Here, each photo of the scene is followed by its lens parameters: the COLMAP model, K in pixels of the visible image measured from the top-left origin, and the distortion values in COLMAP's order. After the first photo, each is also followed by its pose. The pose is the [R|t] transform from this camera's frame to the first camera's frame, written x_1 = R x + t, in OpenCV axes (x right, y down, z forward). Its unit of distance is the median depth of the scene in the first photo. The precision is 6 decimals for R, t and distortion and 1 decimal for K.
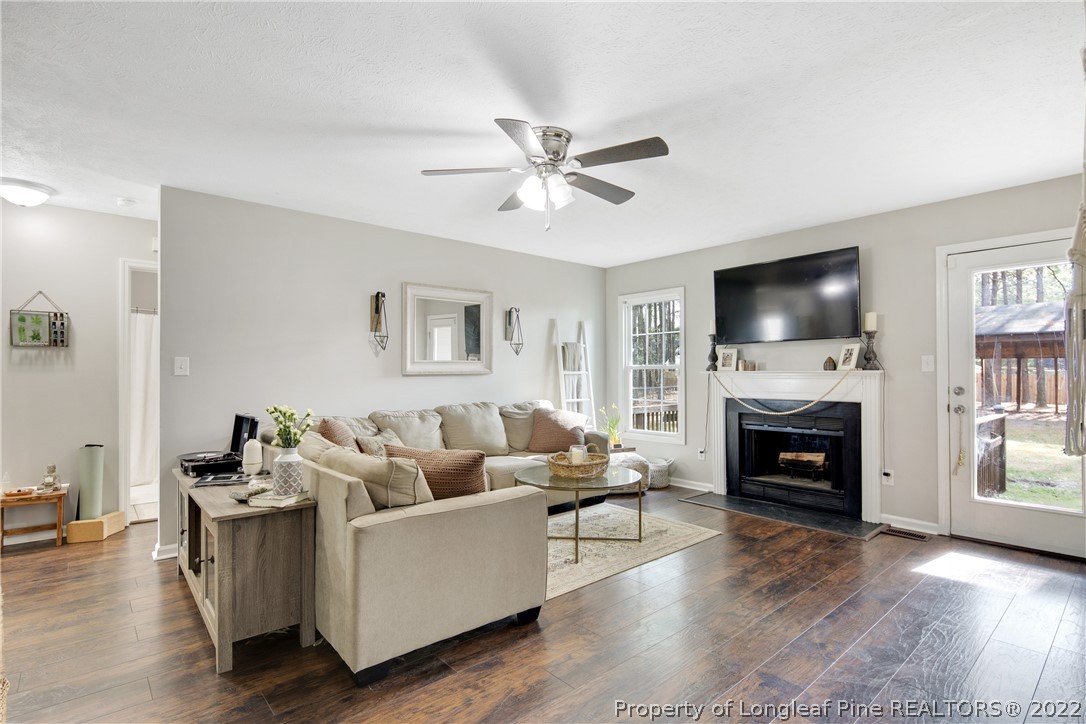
lens RADIAL K [[524.2, 0, 543.0], [0, 524.2, 362.0], [0, 0, 1]] dist [-0.000677, -0.000077]
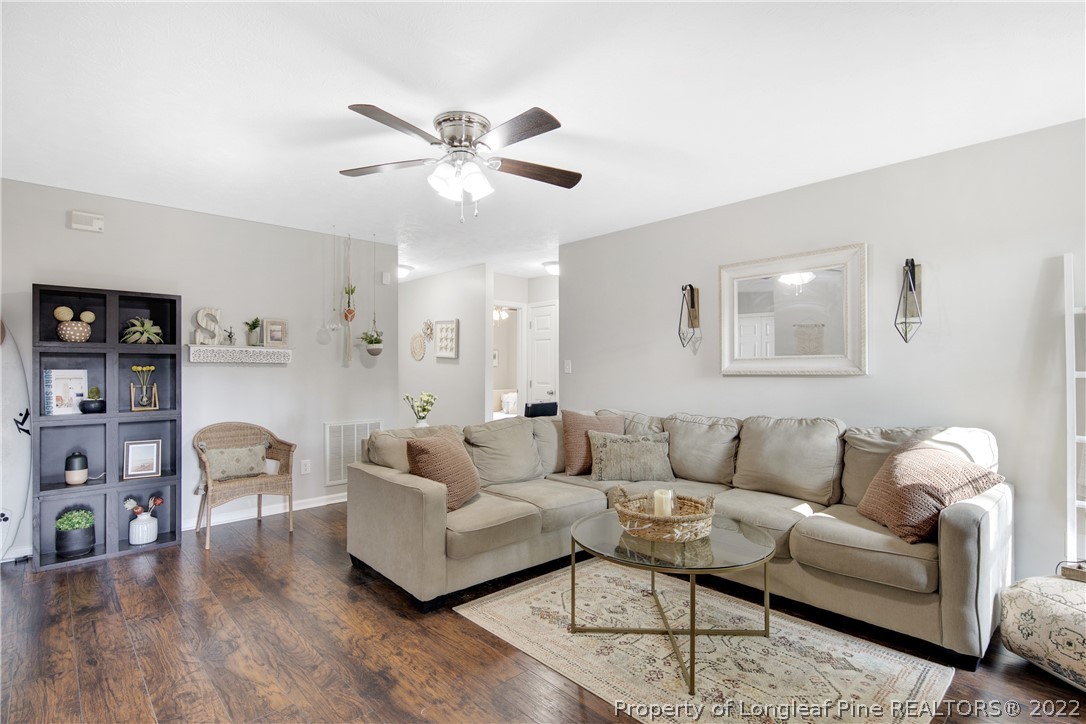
lens RADIAL K [[531.7, 0, 538.5], [0, 531.7, 367.5], [0, 0, 1]] dist [-0.000767, -0.000504]
pose [[0.034457, -0.002145, -0.999404, 0.631103], [0.018337, 0.999831, -0.001513, 0.008401], [0.999238, -0.018274, 0.034491, 0.727196]]
